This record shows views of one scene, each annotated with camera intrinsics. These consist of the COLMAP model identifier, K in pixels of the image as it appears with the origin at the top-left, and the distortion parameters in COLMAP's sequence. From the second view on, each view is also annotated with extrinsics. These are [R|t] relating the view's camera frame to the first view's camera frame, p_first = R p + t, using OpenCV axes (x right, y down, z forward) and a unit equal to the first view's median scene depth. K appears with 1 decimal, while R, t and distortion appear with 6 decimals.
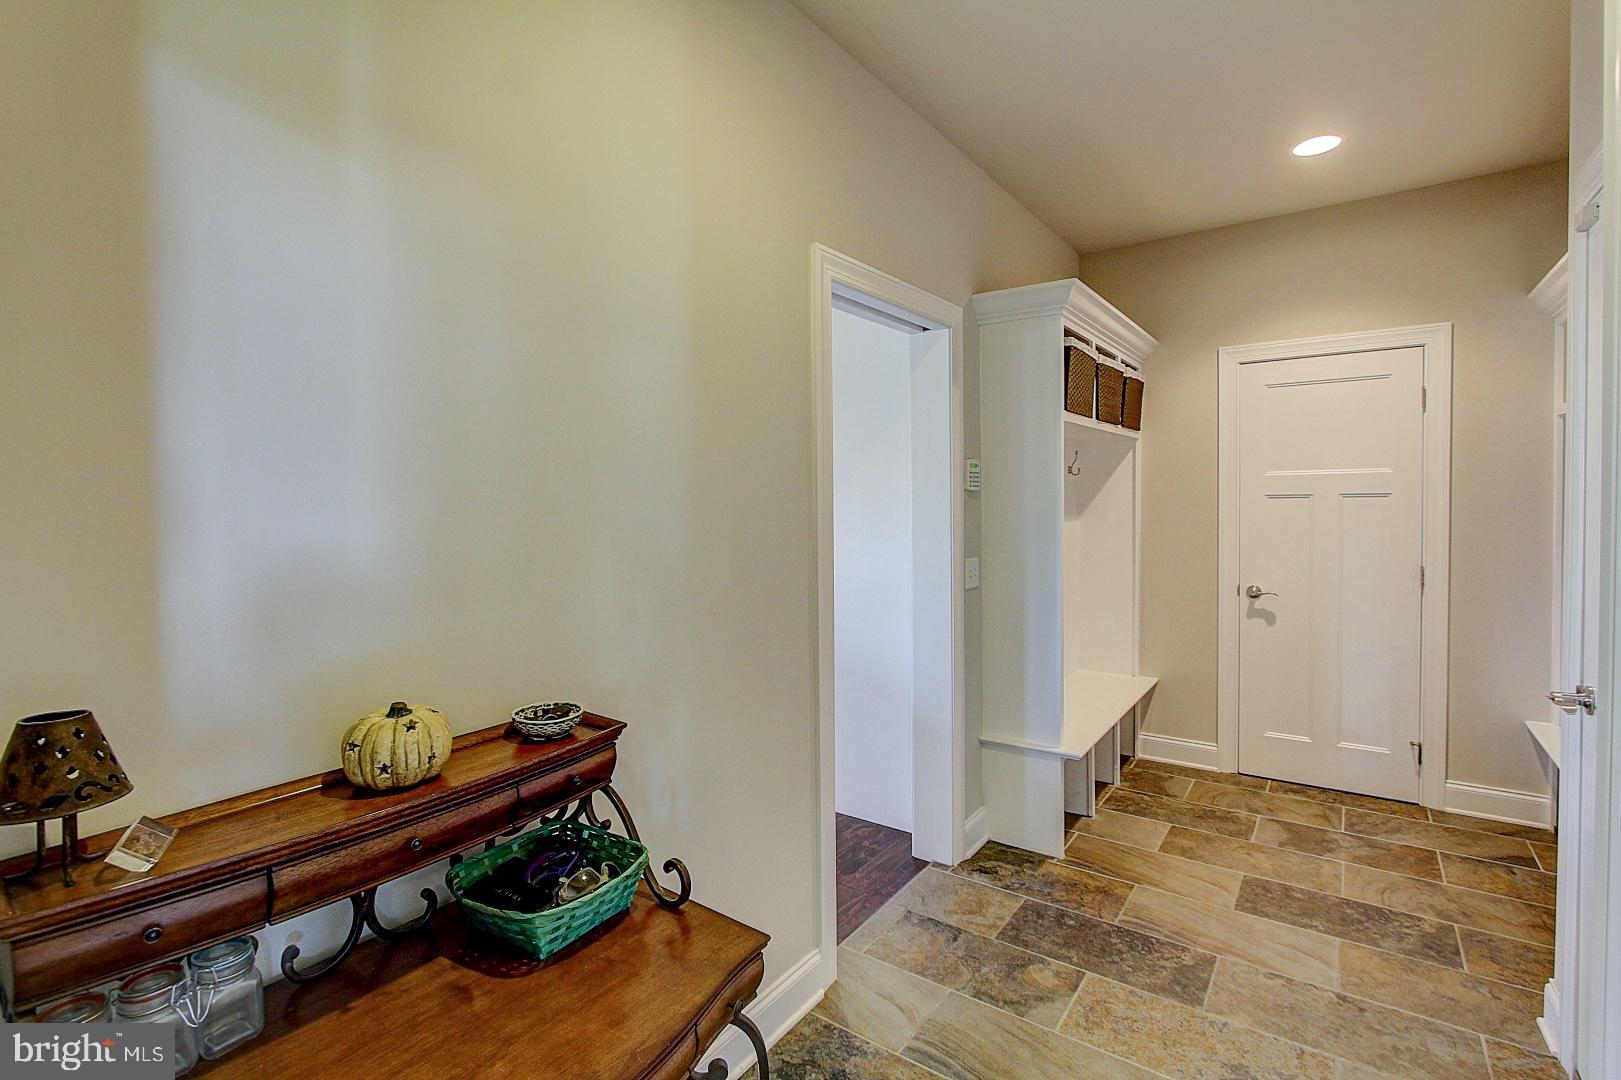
lens RADIAL K [[745.0, 0, 814.4], [0, 745.0, 533.6], [0, 0, 1]] dist [-0.013070, 0.002273]
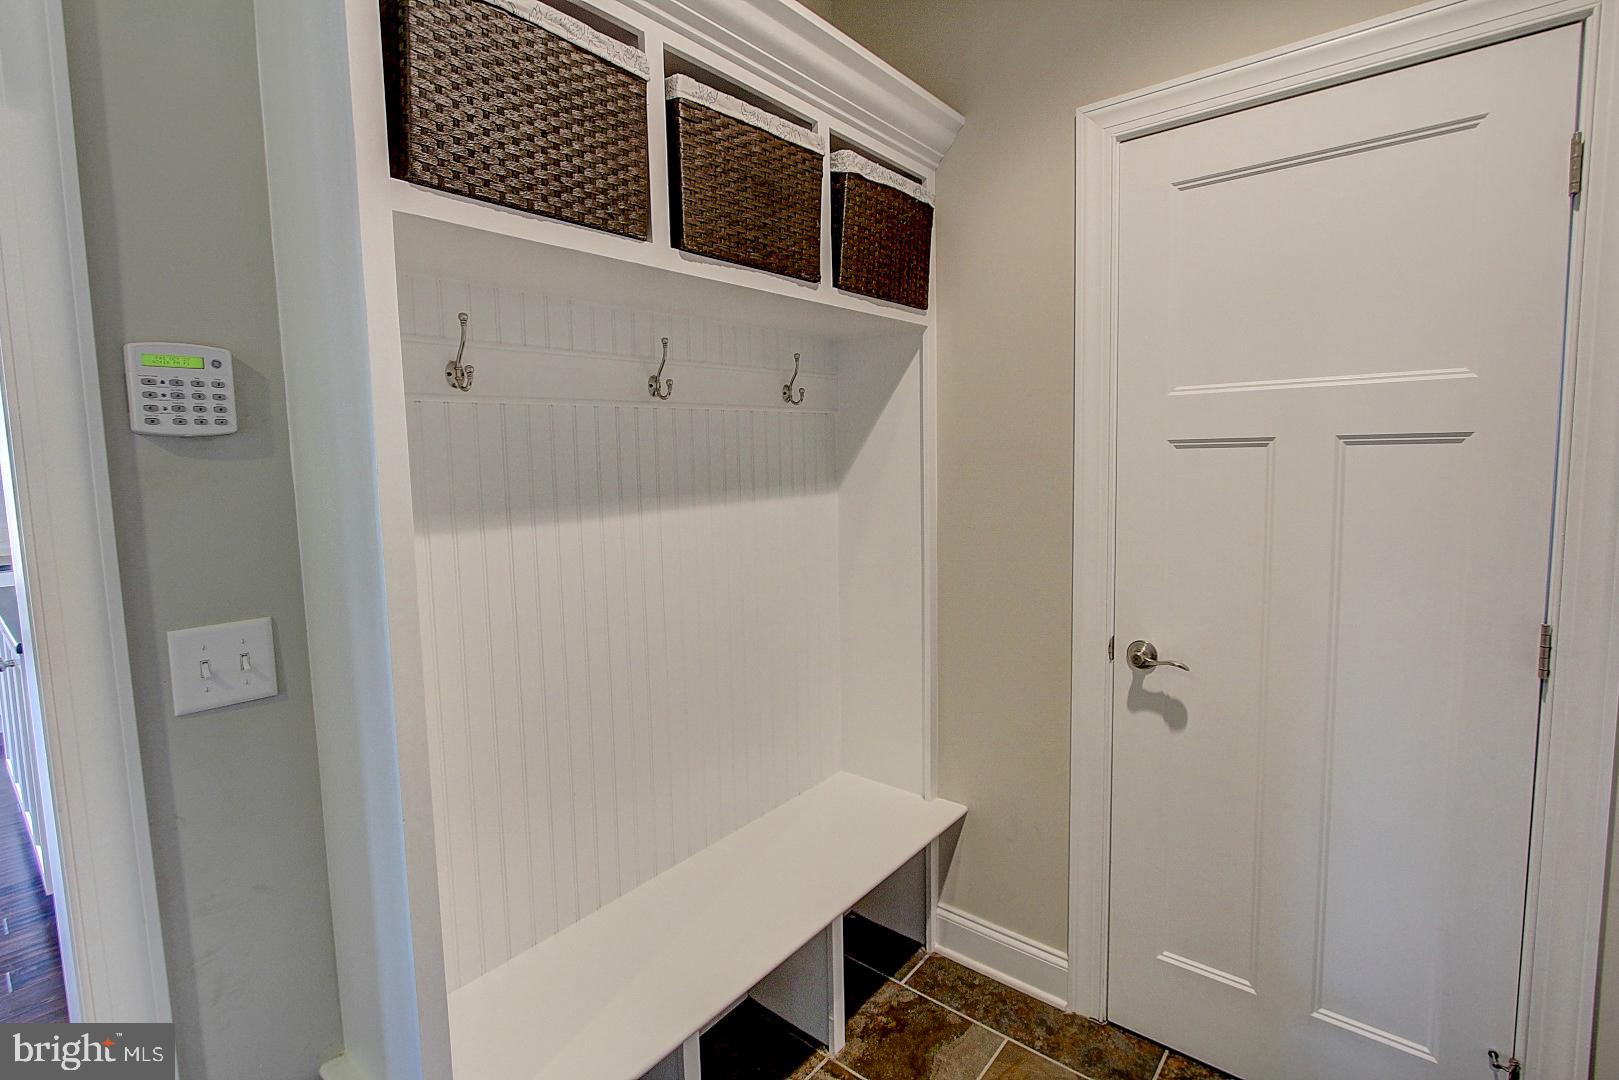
lens RADIAL K [[744.0, 0, 809.0], [0, 744.0, 530.7], [0, 0, 1]] dist [-0.013070, 0.002273]
pose [[0.997964, -0.002823, -0.063722, 0.418405], [0.006827, 0.998009, 0.062707, -0.027587], [0.063418, -0.063015, 0.995996, 0.538739]]
